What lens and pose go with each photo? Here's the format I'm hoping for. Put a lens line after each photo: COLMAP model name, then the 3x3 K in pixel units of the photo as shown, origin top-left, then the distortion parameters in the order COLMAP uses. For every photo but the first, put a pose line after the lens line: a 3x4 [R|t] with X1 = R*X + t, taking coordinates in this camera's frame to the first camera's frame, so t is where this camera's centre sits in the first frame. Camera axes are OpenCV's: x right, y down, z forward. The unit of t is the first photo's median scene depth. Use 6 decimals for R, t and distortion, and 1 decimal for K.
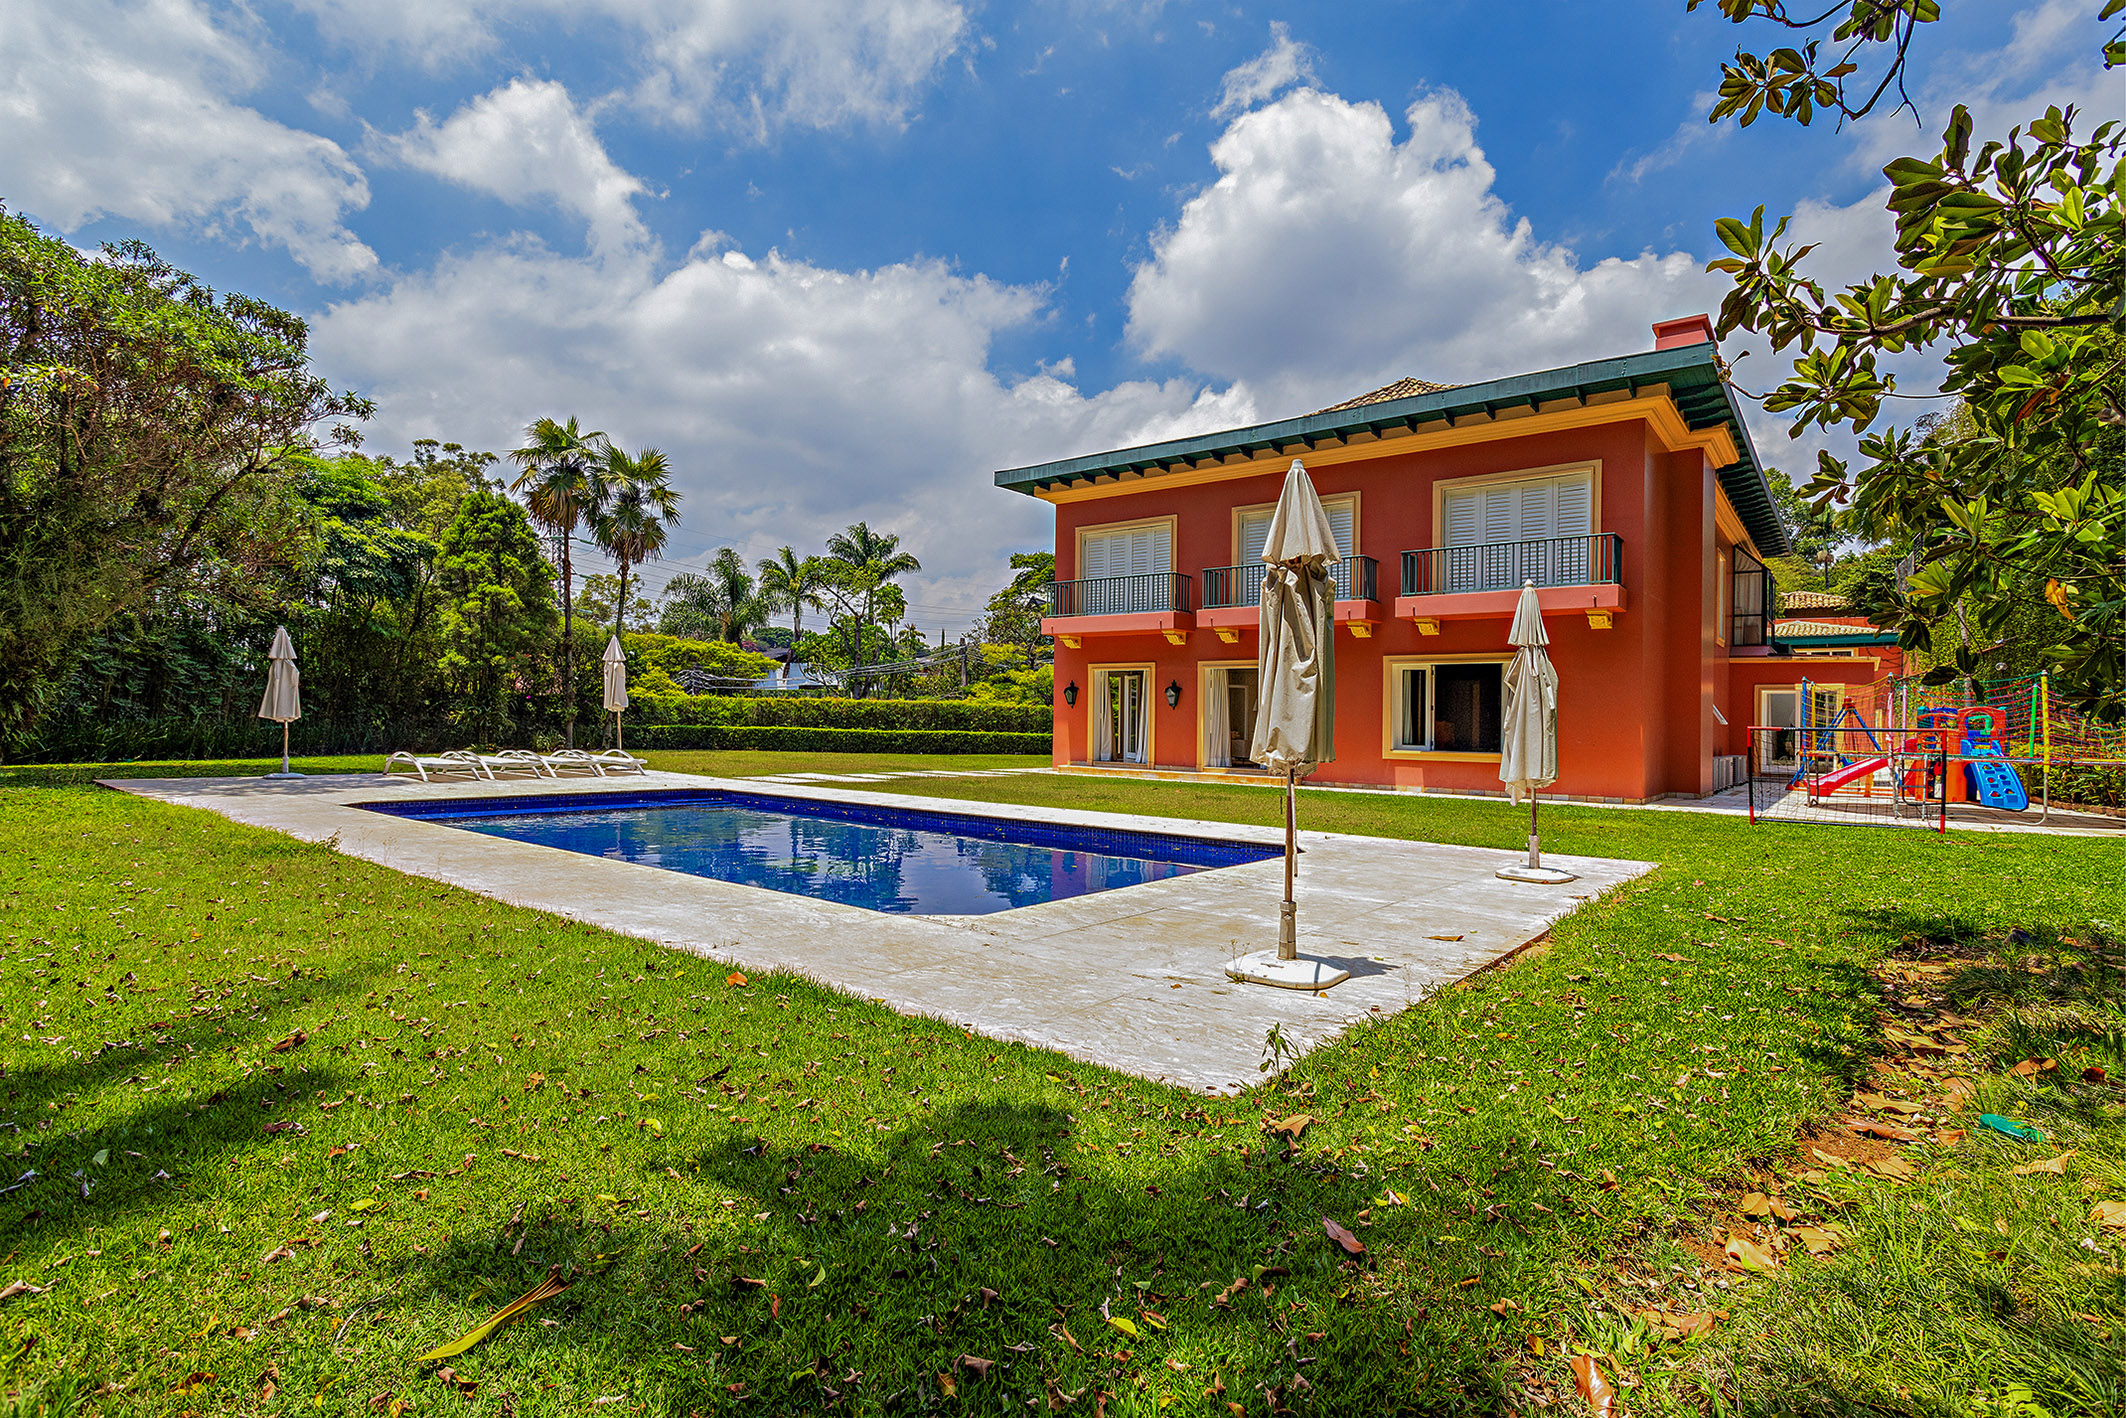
lens RADIAL K [[1001.6, 0, 1048.8], [0, 1001.6, 695.5], [0, 0, 1]] dist [-0.002145, 0.000704]
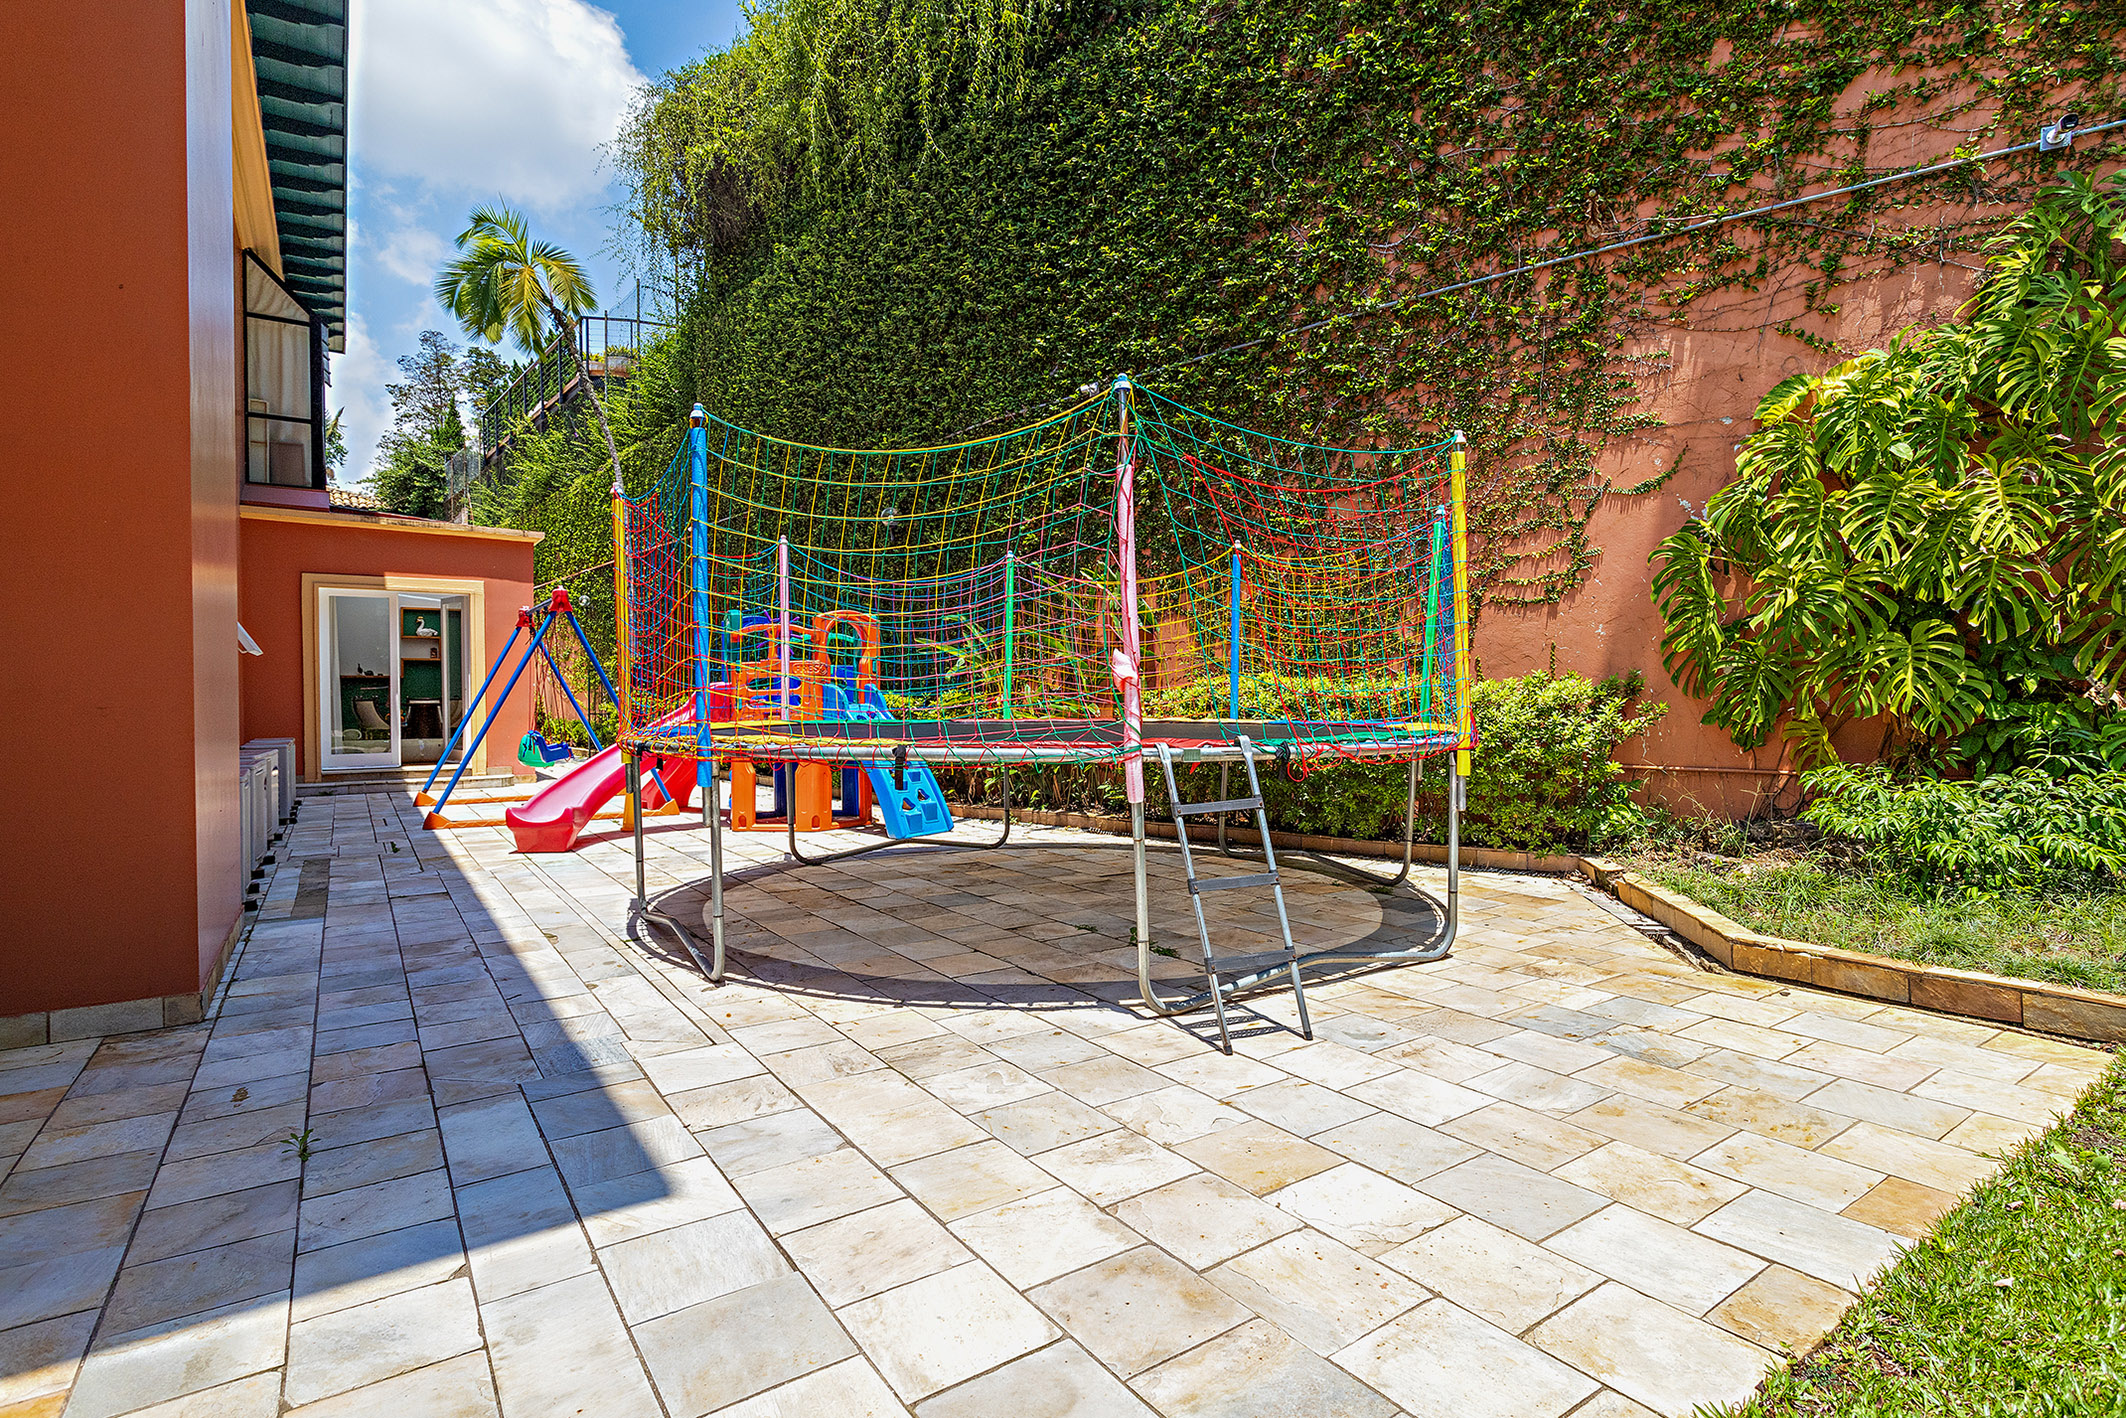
lens RADIAL K [[1075.1, 0, 1081.4], [0, 1075.1, 676.1], [0, 0, 1]] dist [0.028272, -0.000204]
pose [[0.286564, -0.014232, 0.957955, 0.374210], [-0.010627, 0.999781, 0.018032, 0.024333], [-0.958002, -0.015348, 0.286350, 0.581365]]
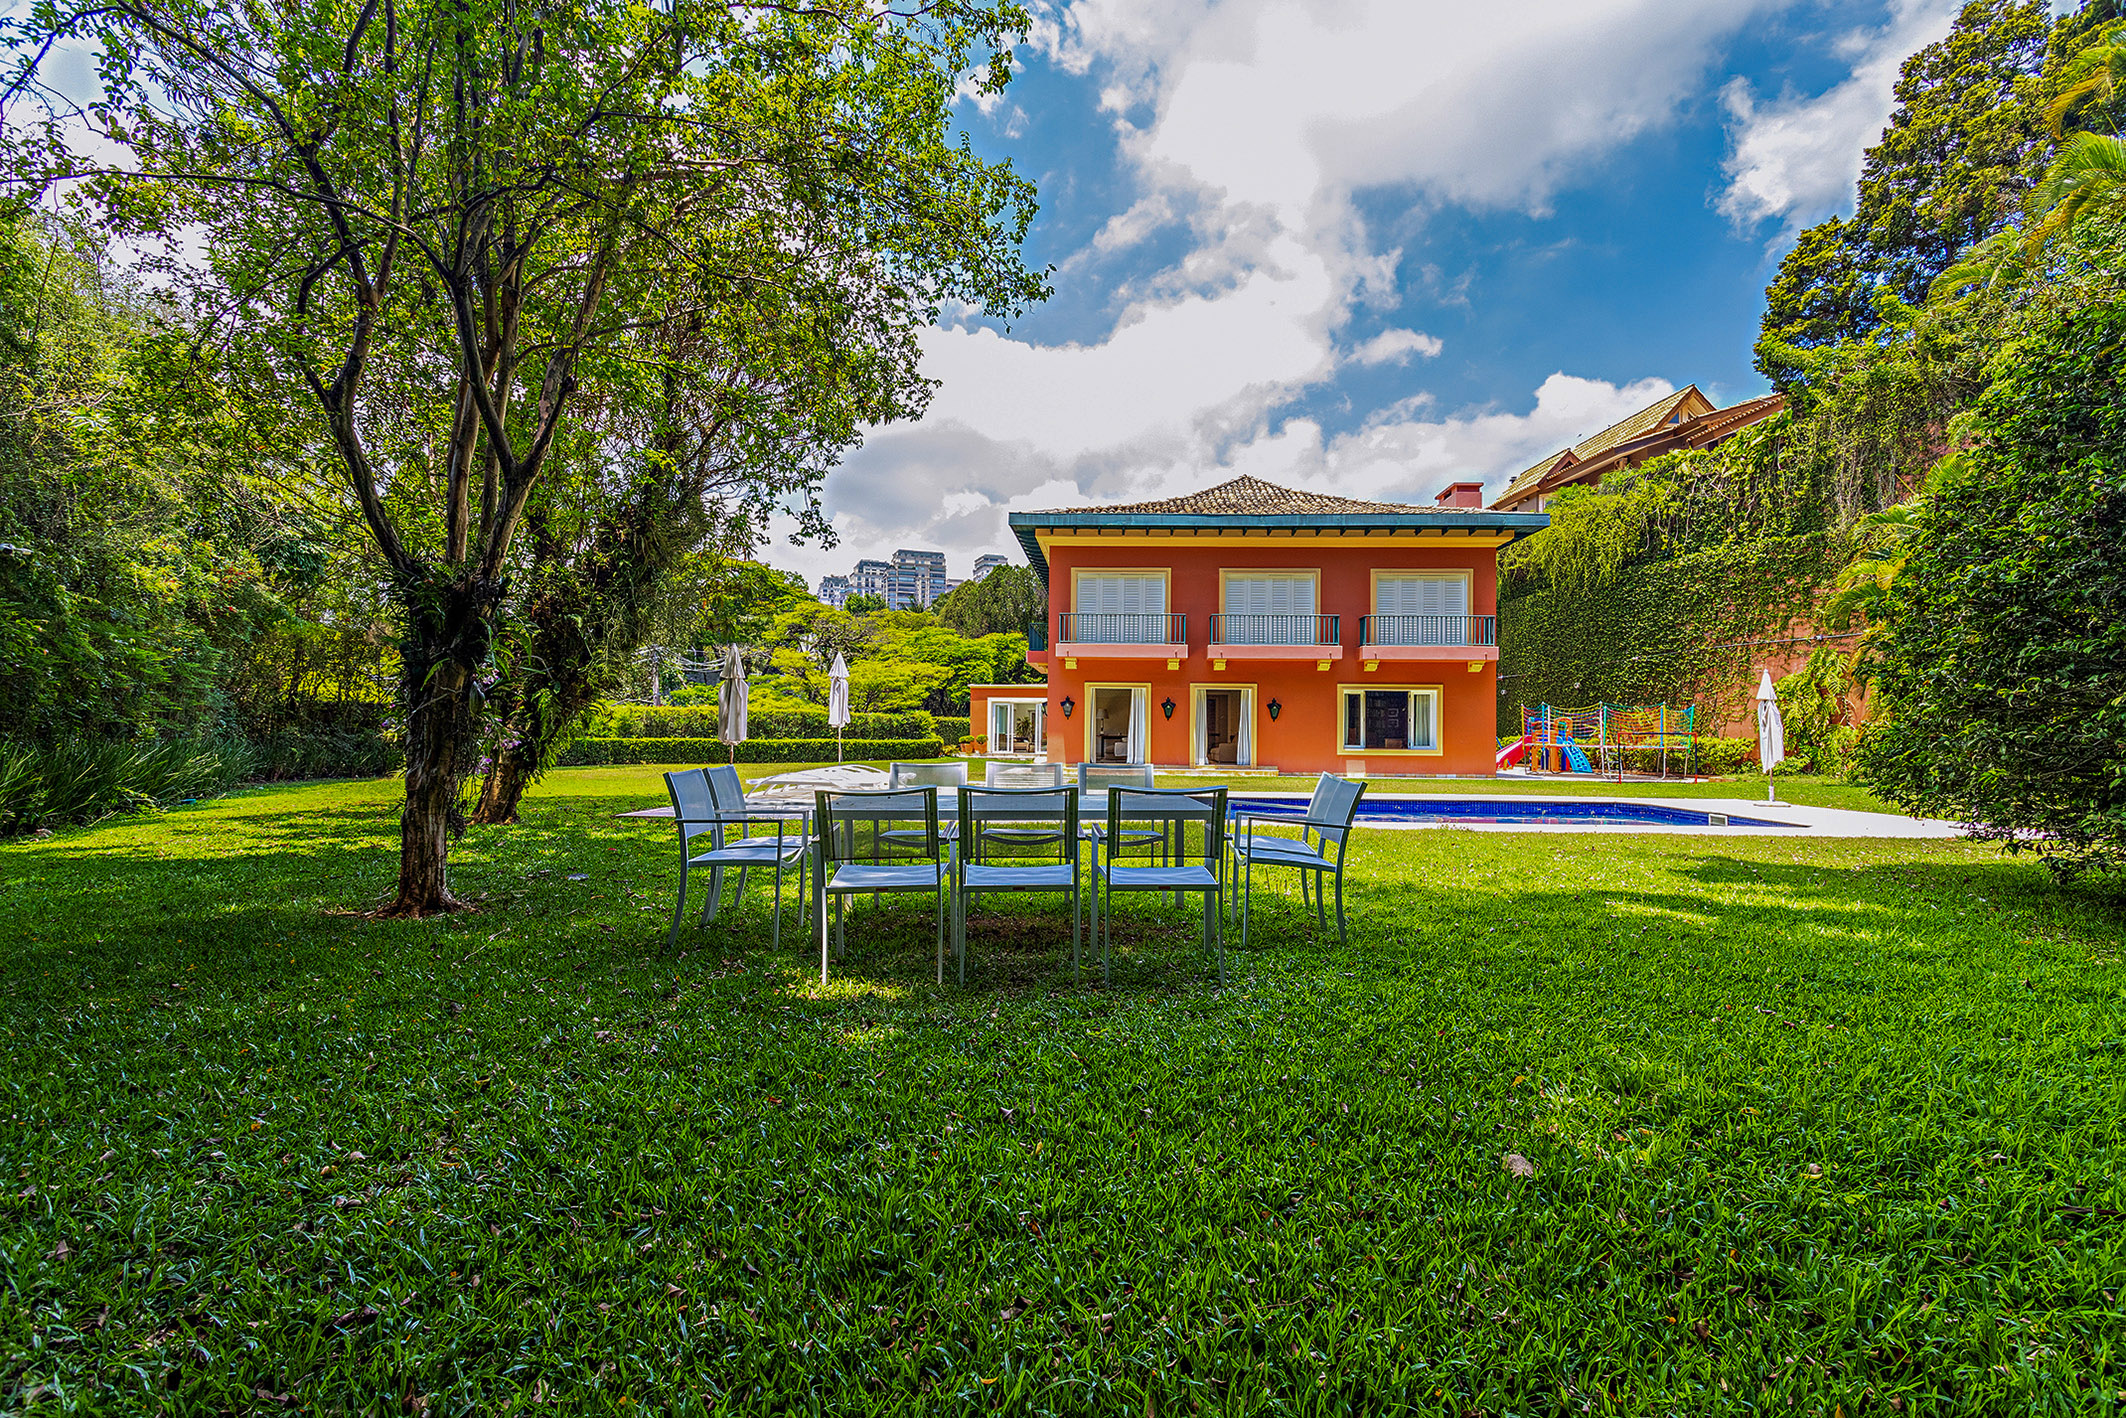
lens RADIAL K [[1001.6, 0, 1064.7], [0, 1001.6, 700.2], [0, 0, 1]] dist [-0.002145, 0.000704]
pose [[0.812209, 0.006223, 0.583334, -0.674667], [-0.009298, 0.999954, 0.002278, -0.012593], [-0.583293, -0.007274, 0.812229, 0.037429]]
